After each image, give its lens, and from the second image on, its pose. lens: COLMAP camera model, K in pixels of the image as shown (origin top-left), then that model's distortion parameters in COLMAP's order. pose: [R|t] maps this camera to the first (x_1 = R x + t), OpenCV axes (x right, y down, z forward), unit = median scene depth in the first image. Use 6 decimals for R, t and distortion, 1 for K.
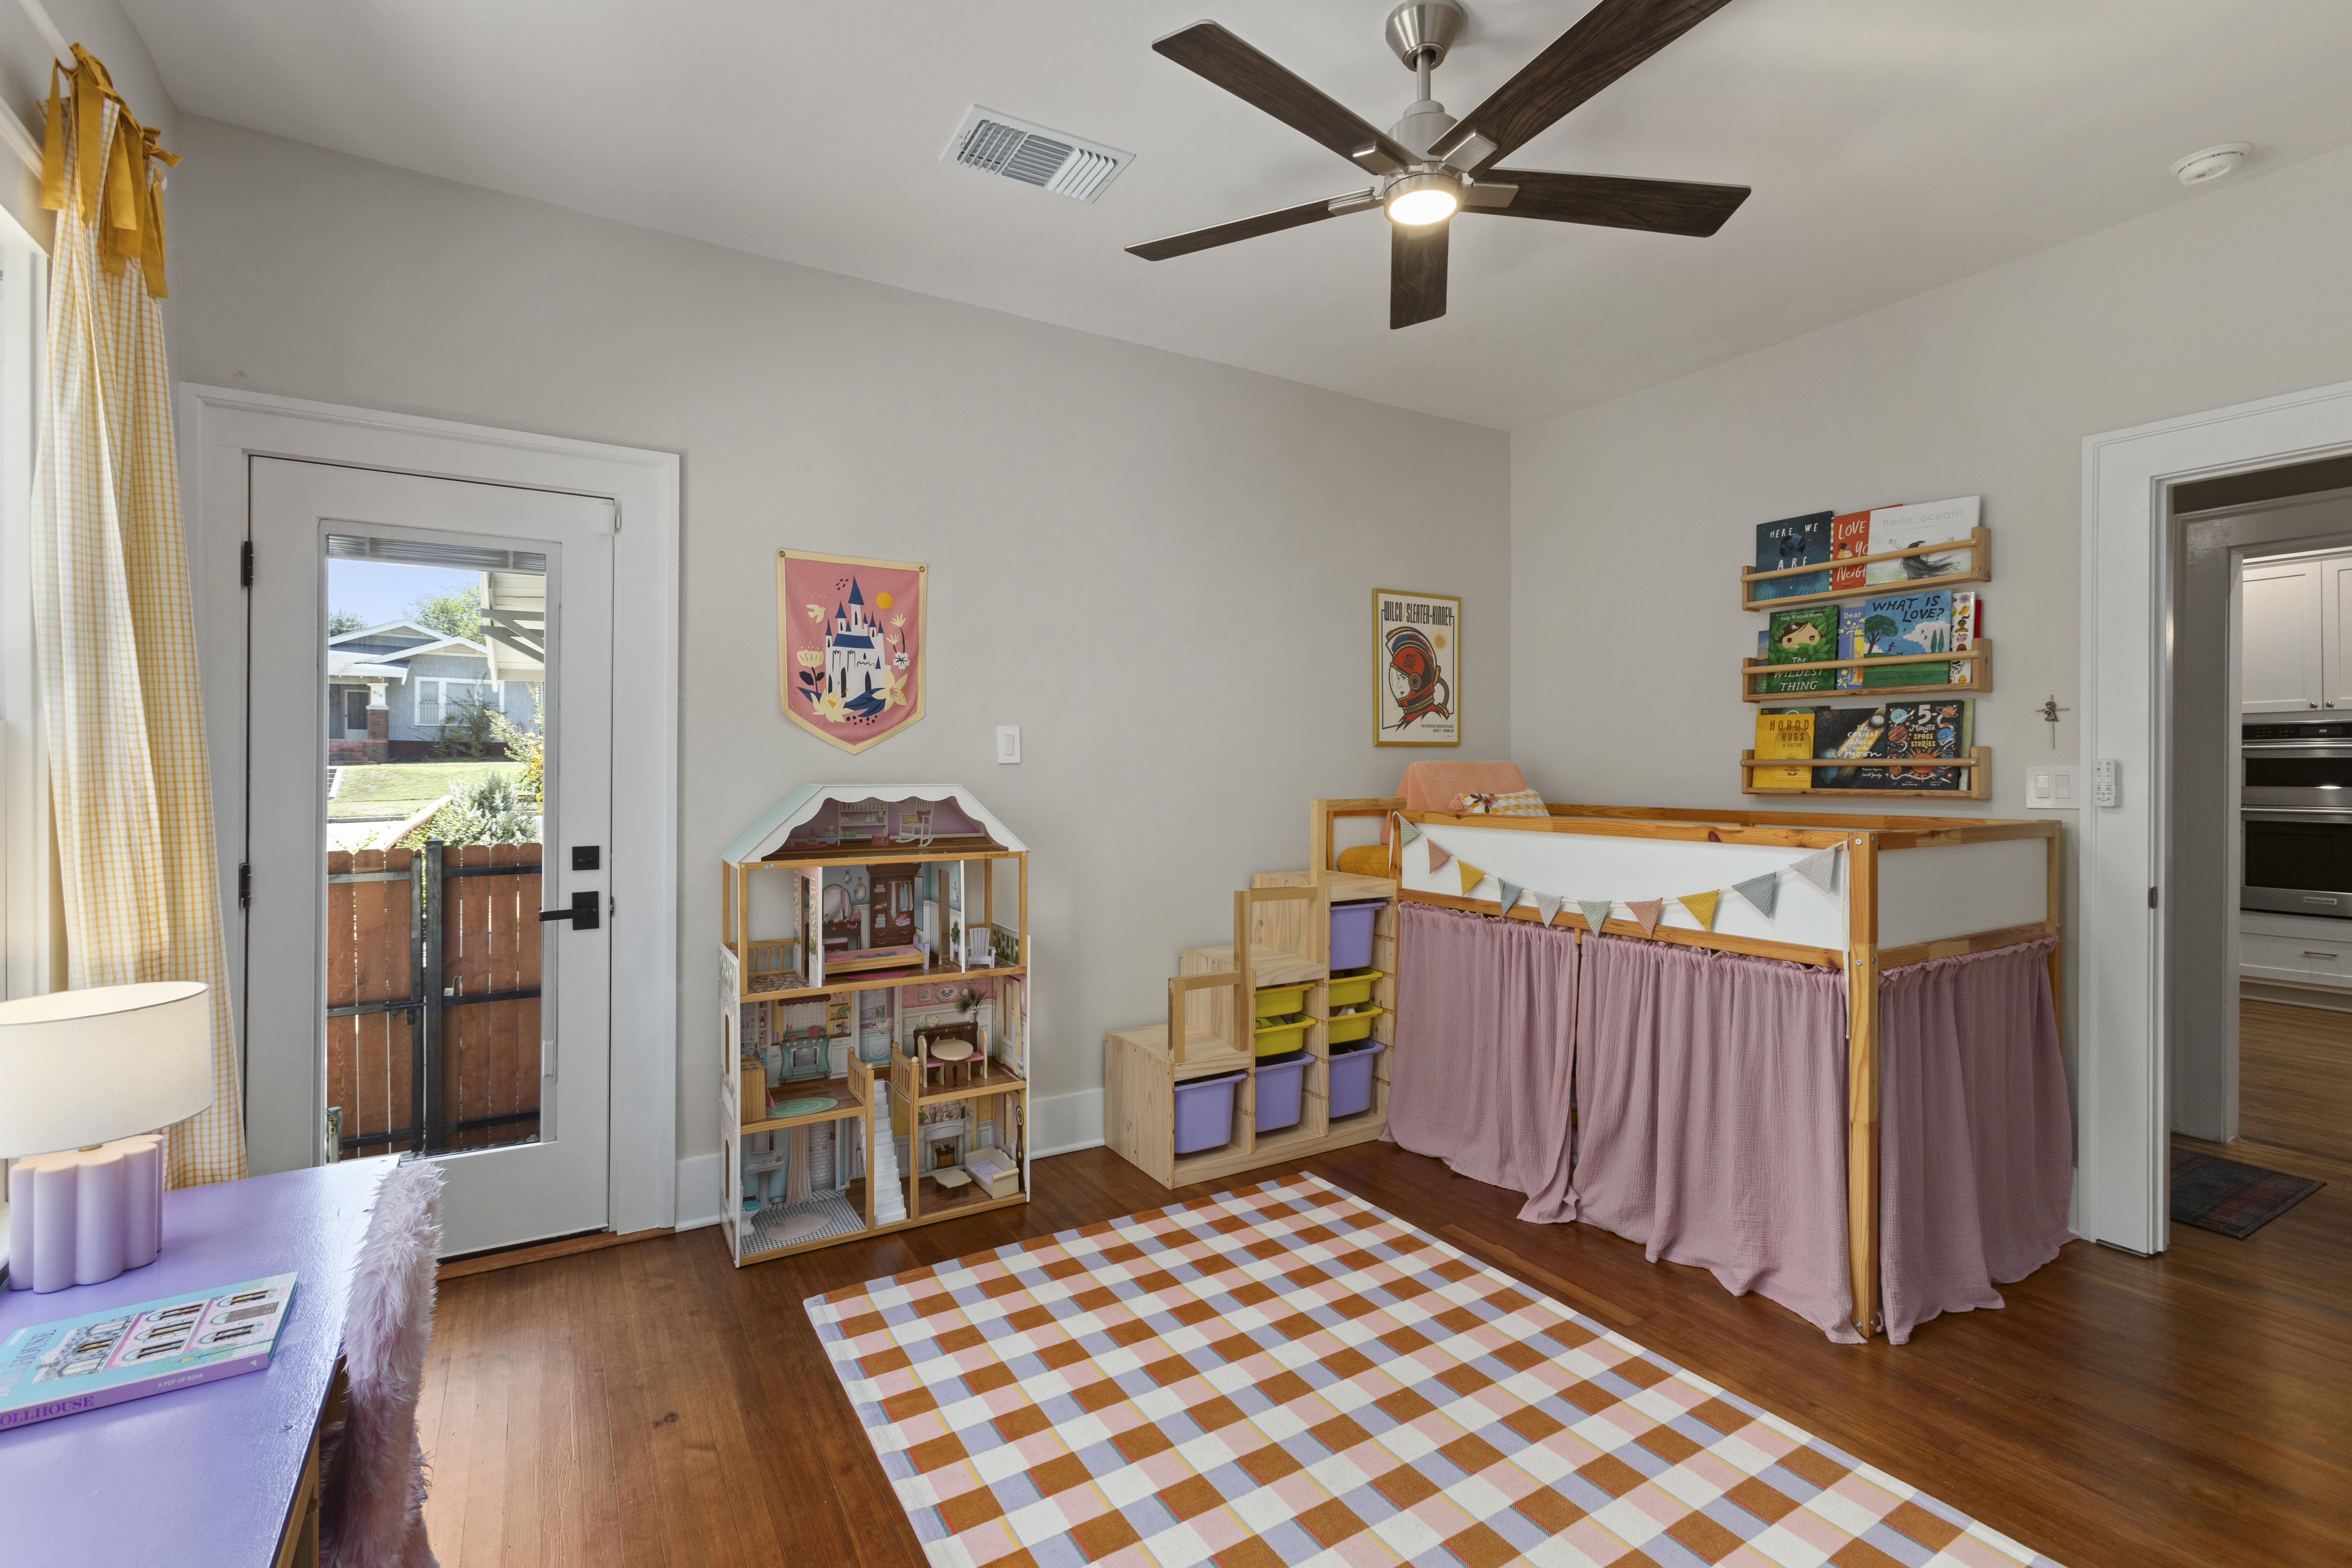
lens RADIAL K [[1064.3, 0, 1178.3], [0, 1064.3, 780.1], [0, 0, 1]] dist [-0.016106, 0.011070]
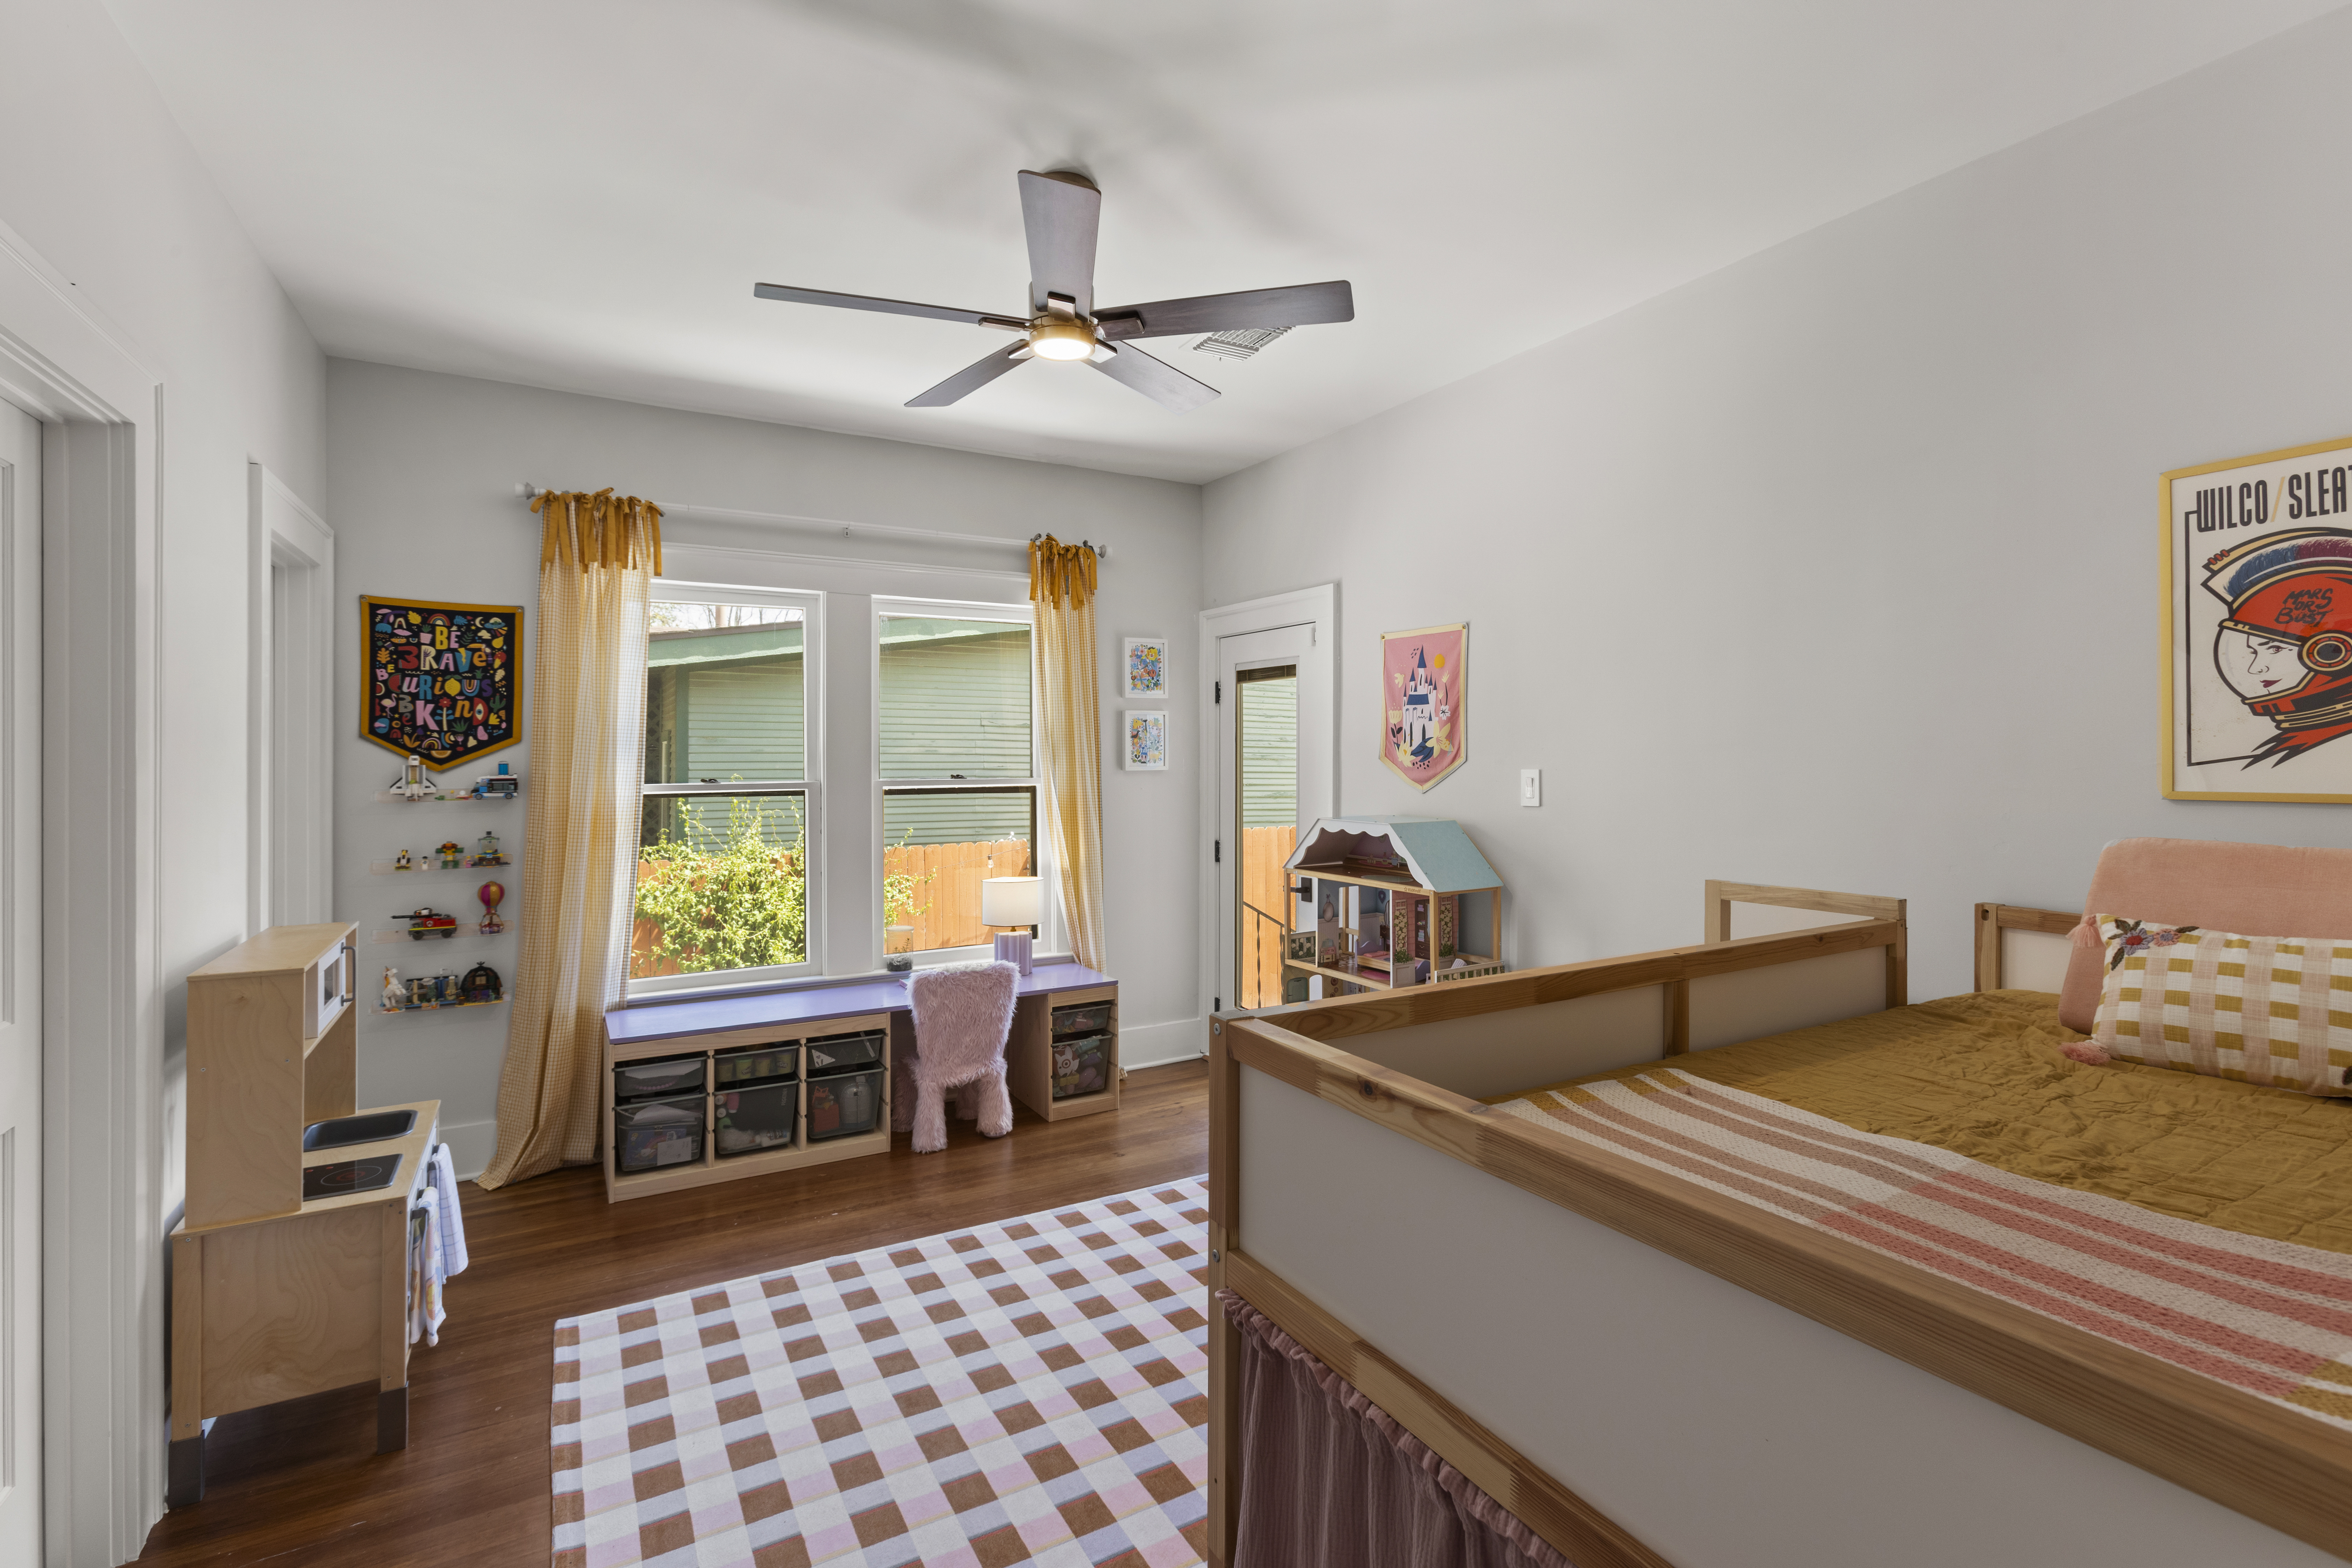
lens RADIAL K [[1064.3, 0, 1177.4], [0, 1064.3, 761.4], [0, 0, 1]] dist [-0.016106, 0.011070]
pose [[-0.031463, 0.003501, -0.999499, 0.891170], [-0.014314, 0.999890, 0.003953, -0.061011], [0.999402, 0.014432, -0.031410, 0.758995]]
